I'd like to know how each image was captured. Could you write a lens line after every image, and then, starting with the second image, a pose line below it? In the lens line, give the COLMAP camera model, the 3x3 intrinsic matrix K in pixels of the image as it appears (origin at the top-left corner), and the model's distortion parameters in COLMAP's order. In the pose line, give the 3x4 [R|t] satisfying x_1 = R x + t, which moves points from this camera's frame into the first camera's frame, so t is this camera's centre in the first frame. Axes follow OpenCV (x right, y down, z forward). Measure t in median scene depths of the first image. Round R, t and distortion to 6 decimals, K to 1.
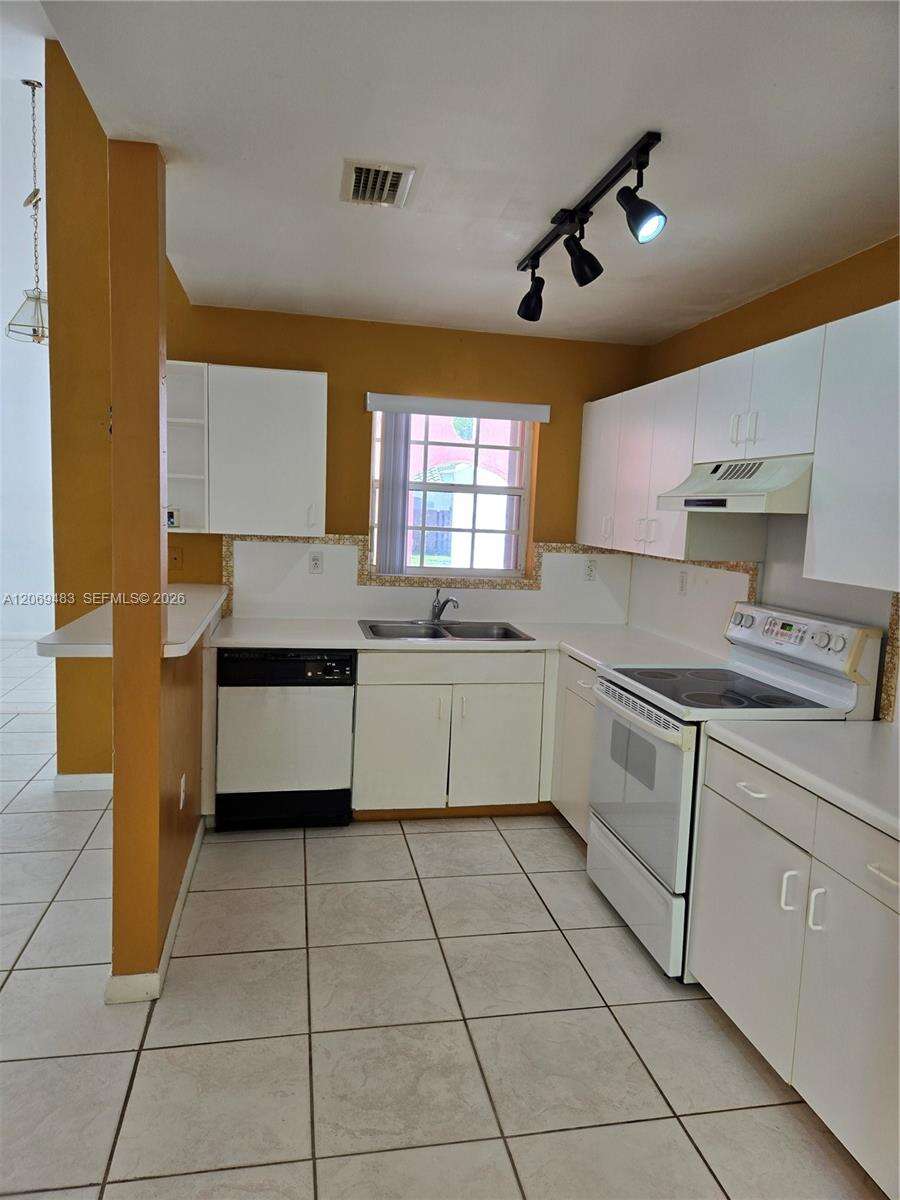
lens RADIAL K [[804.6, 0, 450.2], [0, 804.6, 602.7], [0, 0, 1]] dist [0.053279, -0.039575]
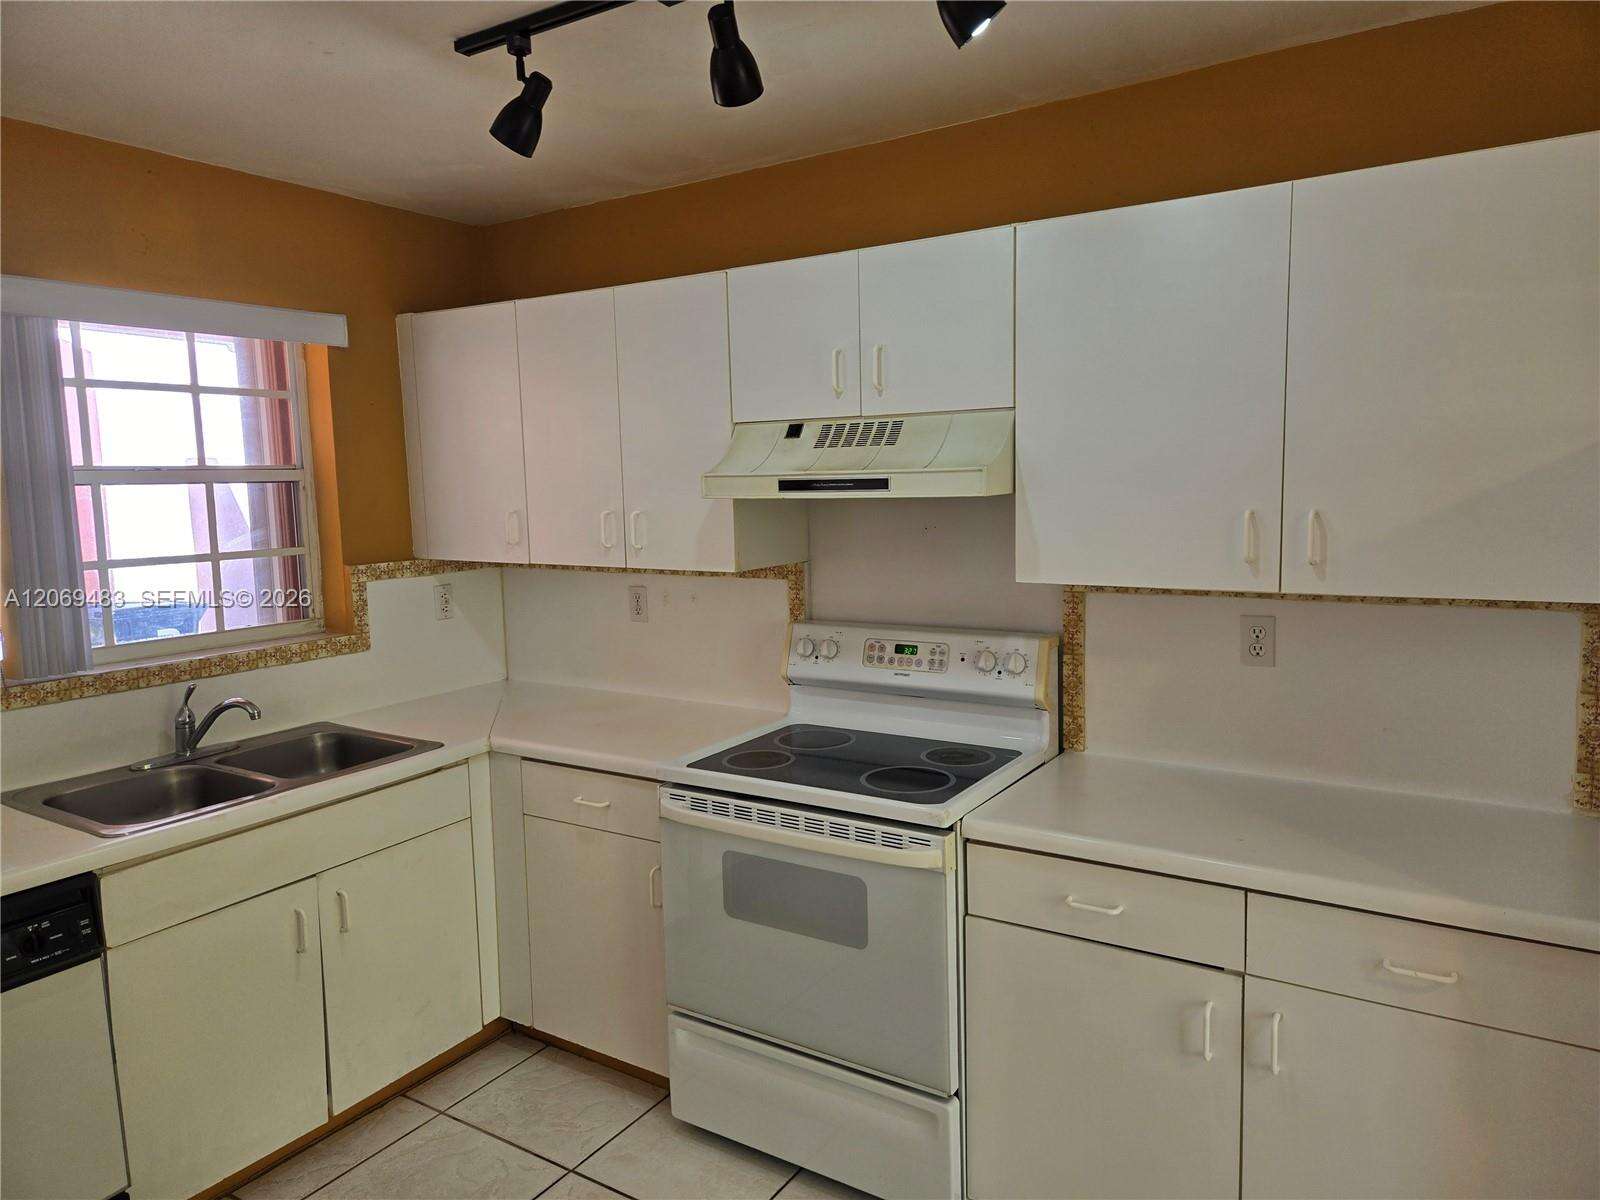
lens RADIAL K [[1072.8, 0, 793.2], [0, 1072.8, 591.3], [0, 0, 1]] dist [0.053279, -0.039575]
pose [[0.689736, -0.138630, 0.710666, -0.281648], [0.136497, 0.988797, 0.060409, -0.081418], [-0.711078, 0.055337, 0.700932, 0.363870]]
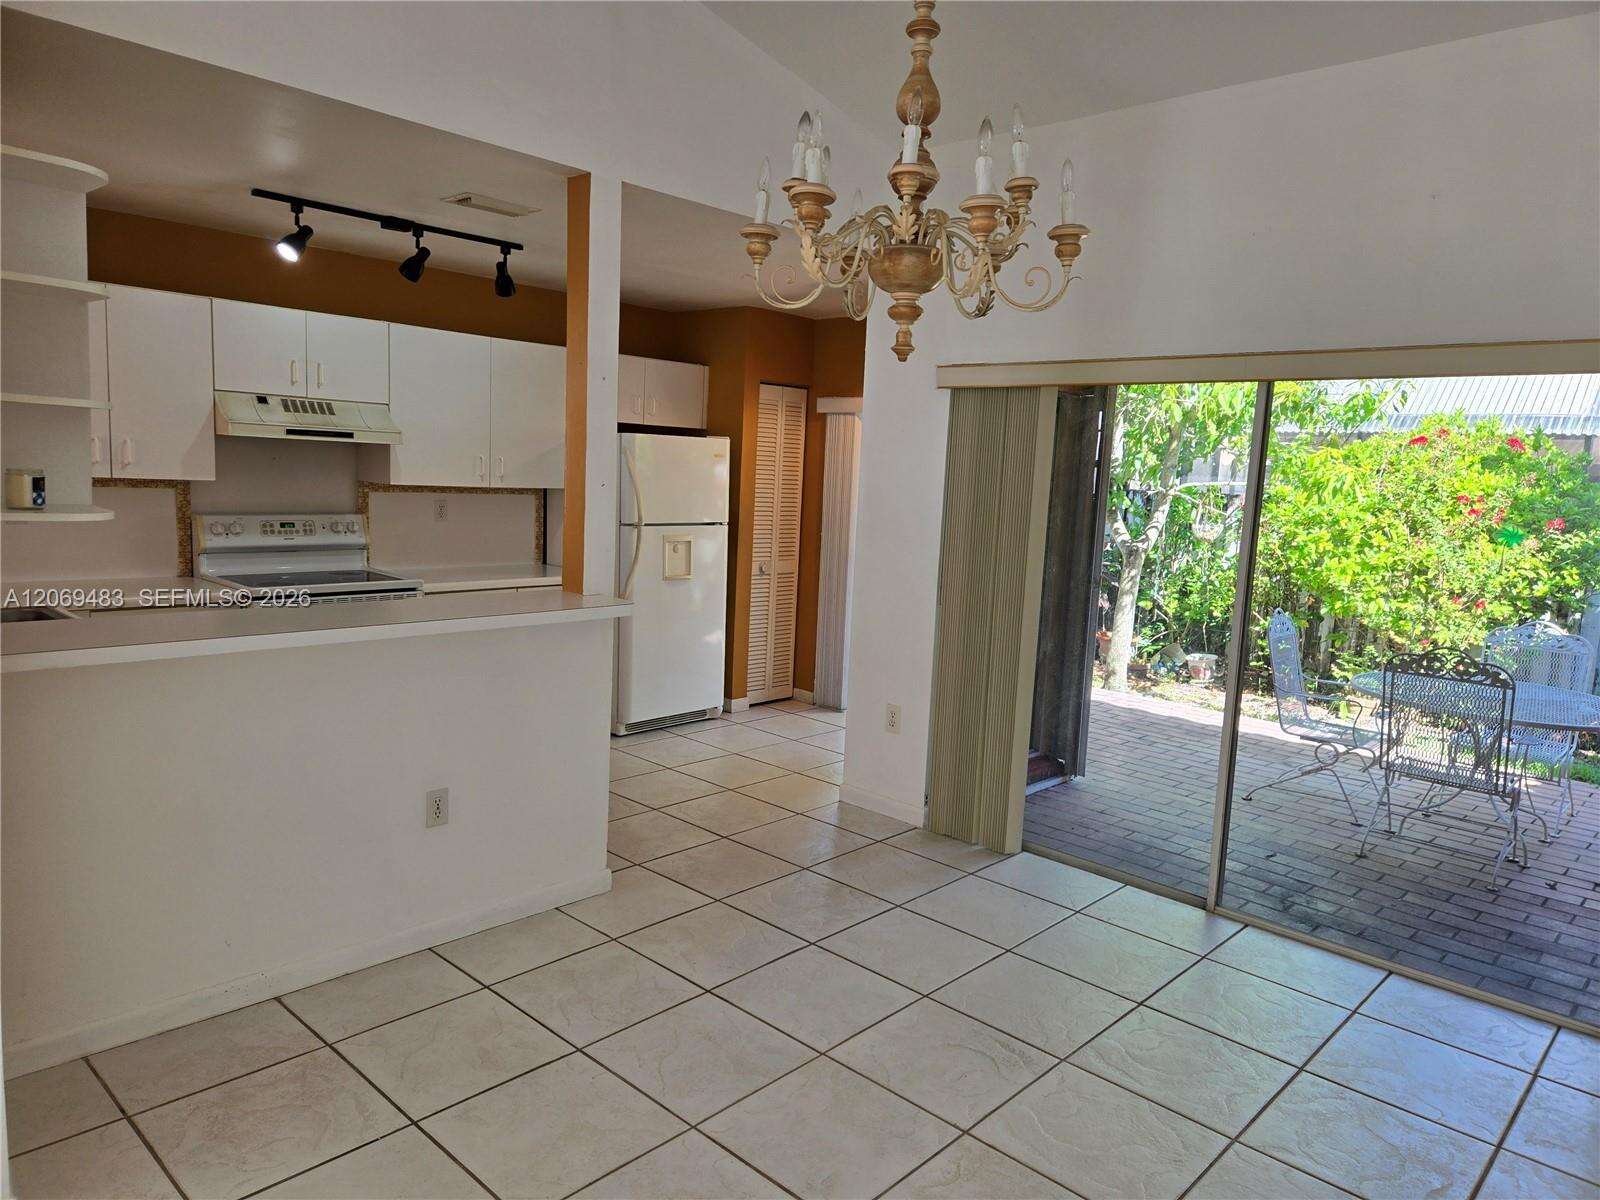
lens RADIAL K [[1072.8, 0, 813.9], [0, 1072.8, 606.0], [0, 0, 1]] dist [0.053279, -0.039575]
pose [[-0.585205, -0.189161, 0.788513, -1.293569], [0.012158, 0.970254, 0.241783, -0.223834], [-0.810794, 0.151080, -0.565498, 1.172627]]
